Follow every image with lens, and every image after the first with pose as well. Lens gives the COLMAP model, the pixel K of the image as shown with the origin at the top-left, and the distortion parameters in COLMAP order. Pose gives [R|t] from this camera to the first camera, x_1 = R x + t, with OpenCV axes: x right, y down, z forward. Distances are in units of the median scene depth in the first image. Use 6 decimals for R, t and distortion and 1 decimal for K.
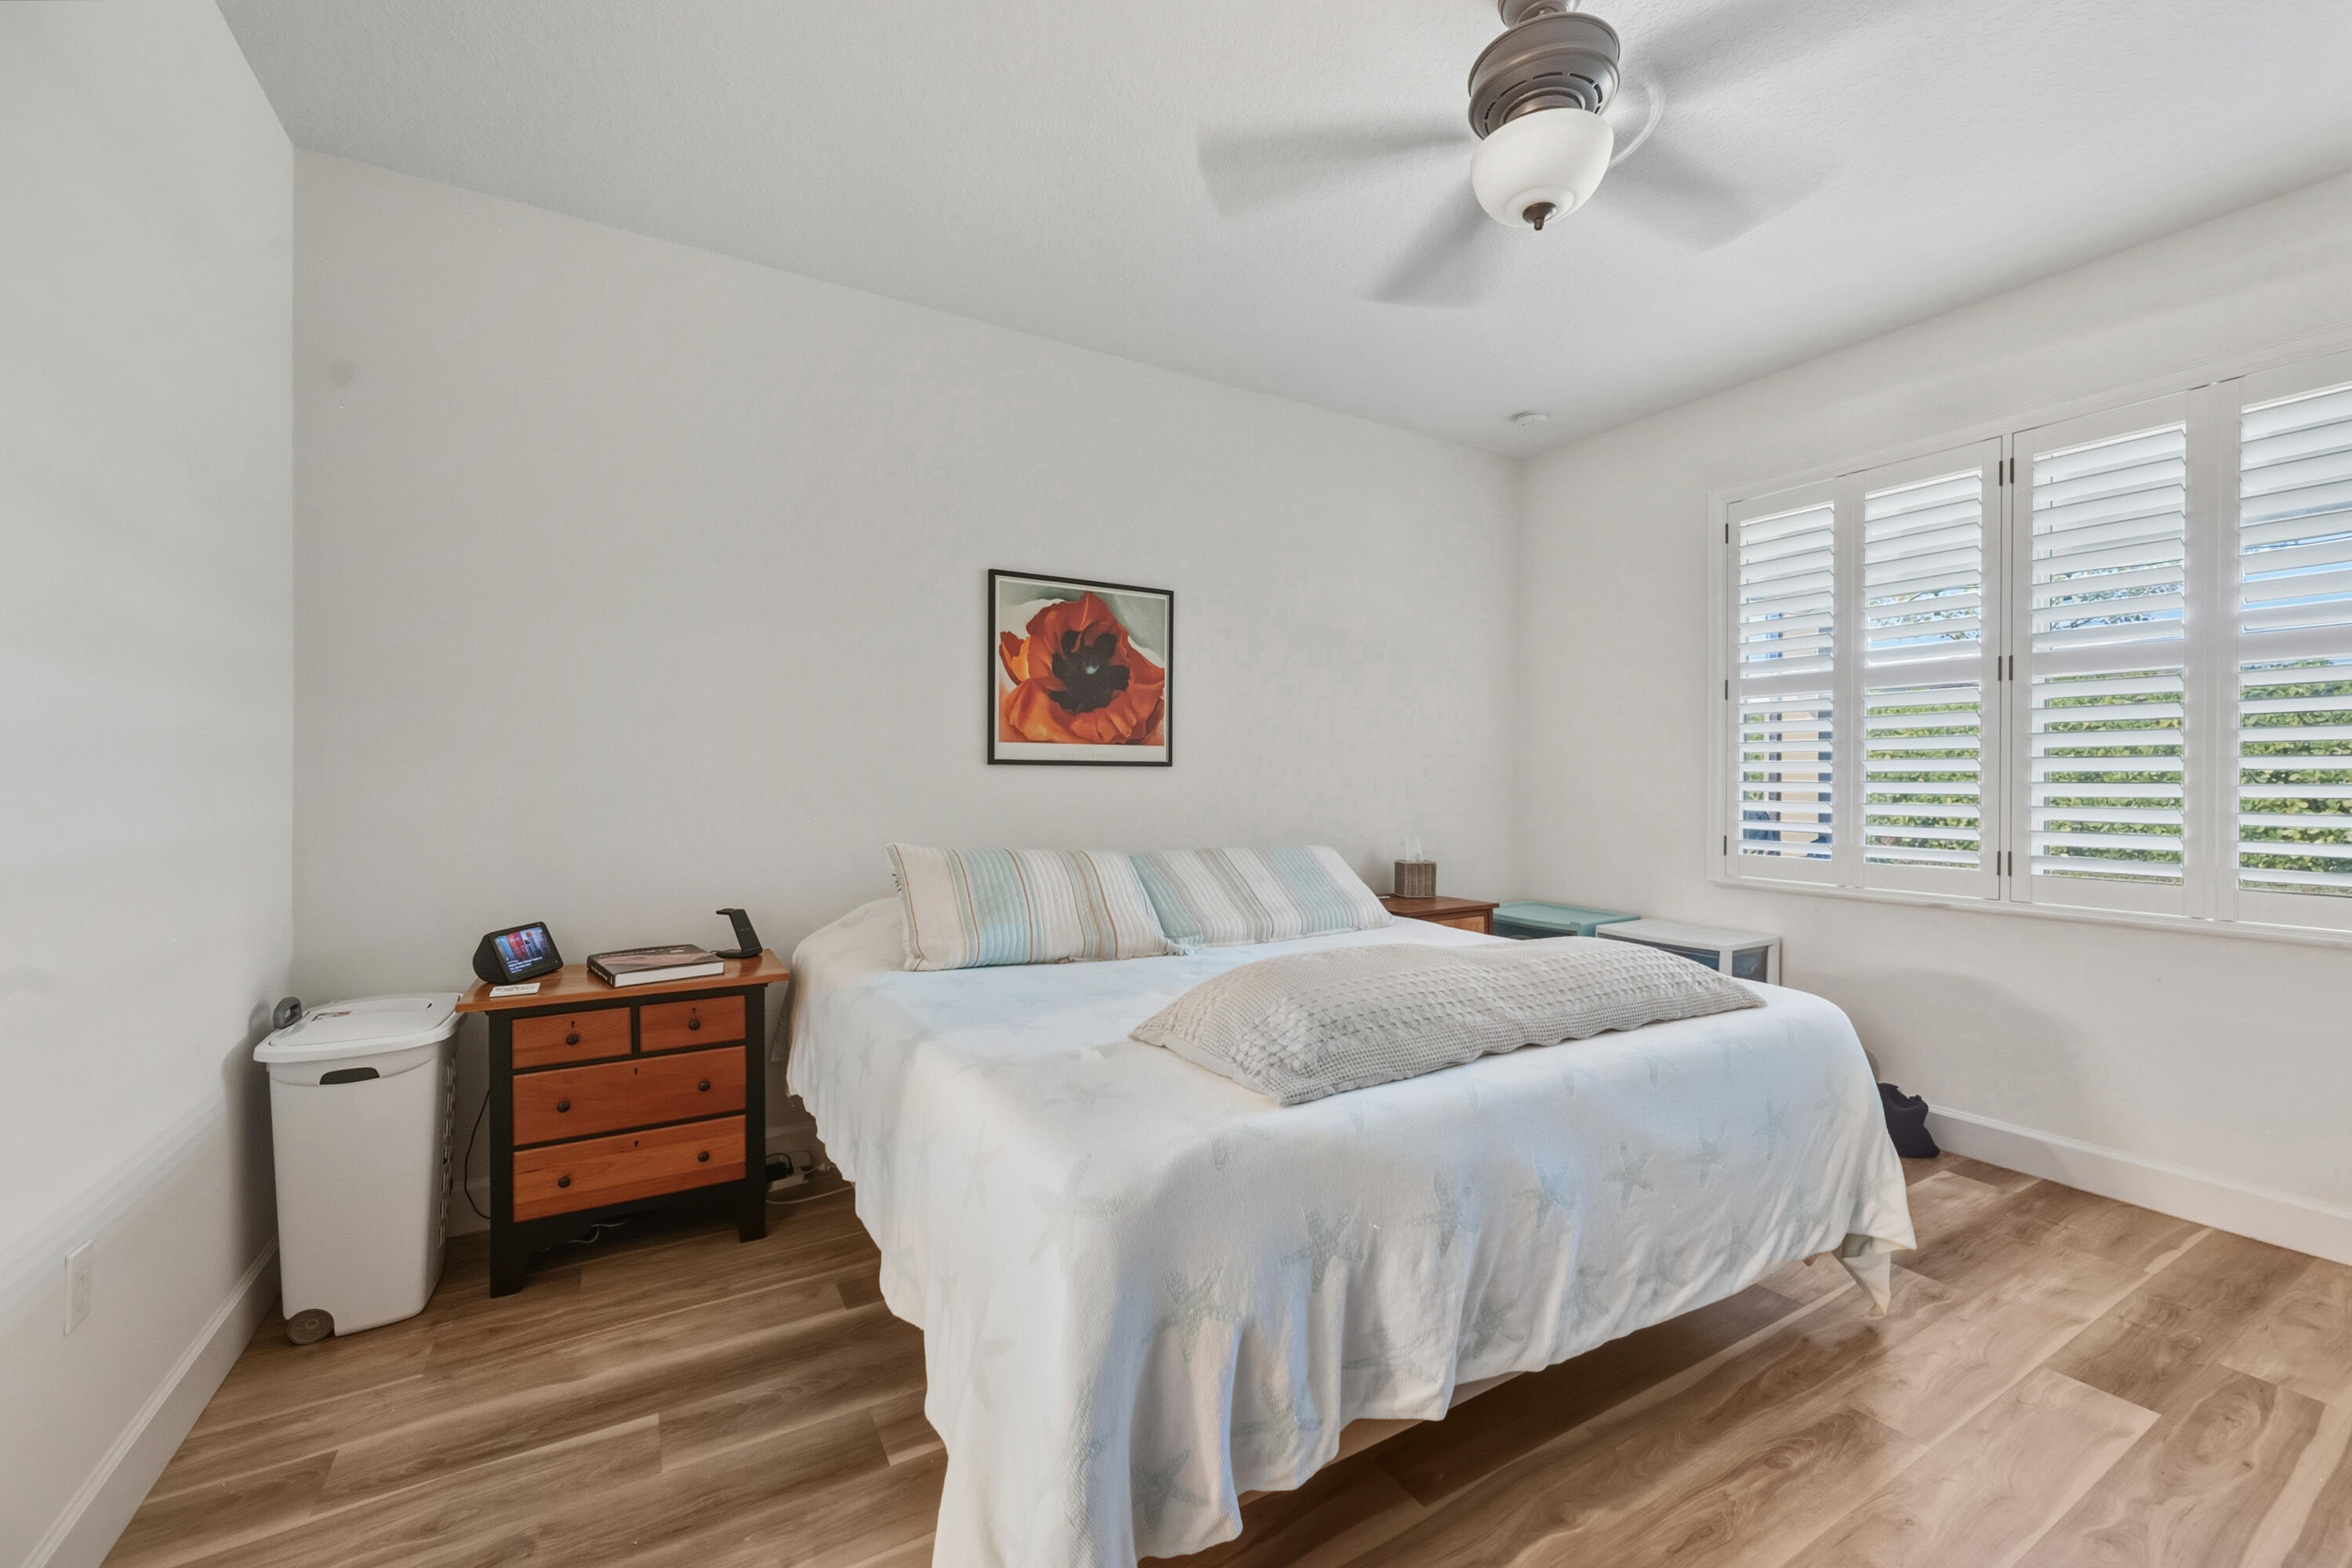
lens RADIAL K [[925.7, 0, 1171.9], [0, 925.7, 781.8], [0, 0, 1]] dist [-0.006446, 0.000423]
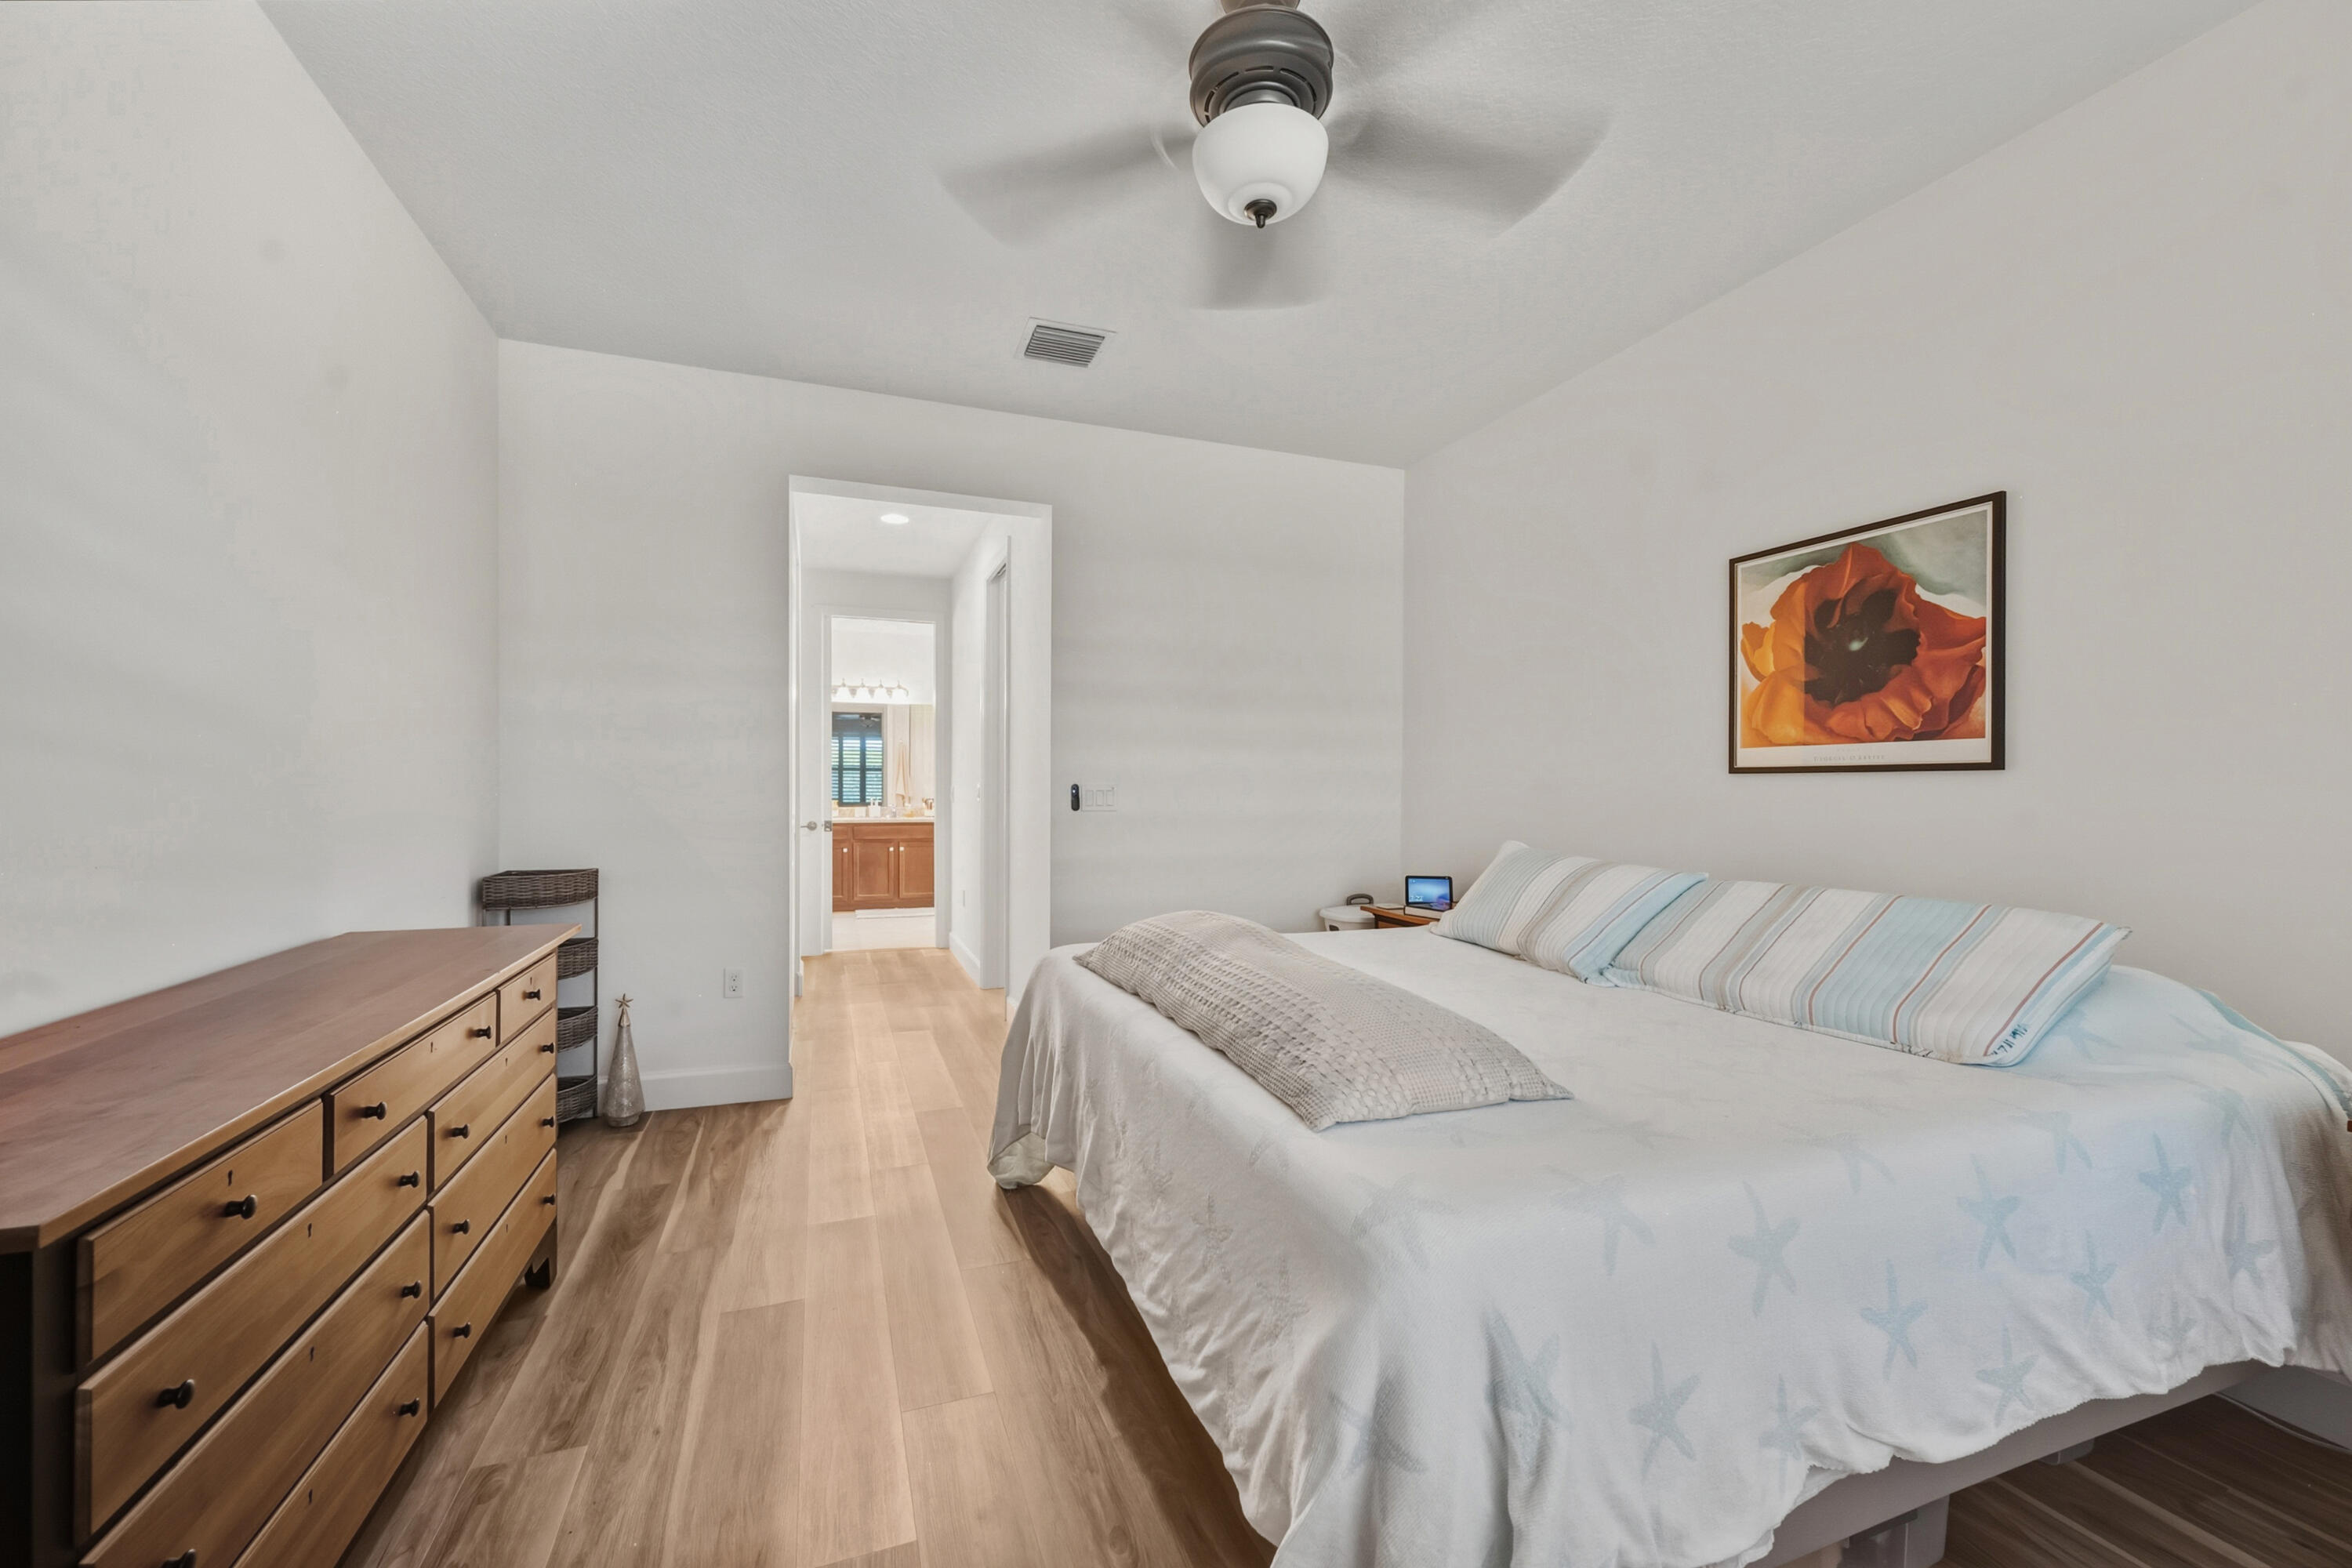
lens RADIAL K [[925.7, 0, 1170.5], [0, 925.7, 789.6], [0, 0, 1]] dist [-0.006446, 0.000423]
pose [[-0.171502, 0.000204, -0.985184, 0.752031], [-0.002230, 0.999997, 0.000595, -0.001814], [0.985181, 0.002299, -0.171501, 0.577876]]
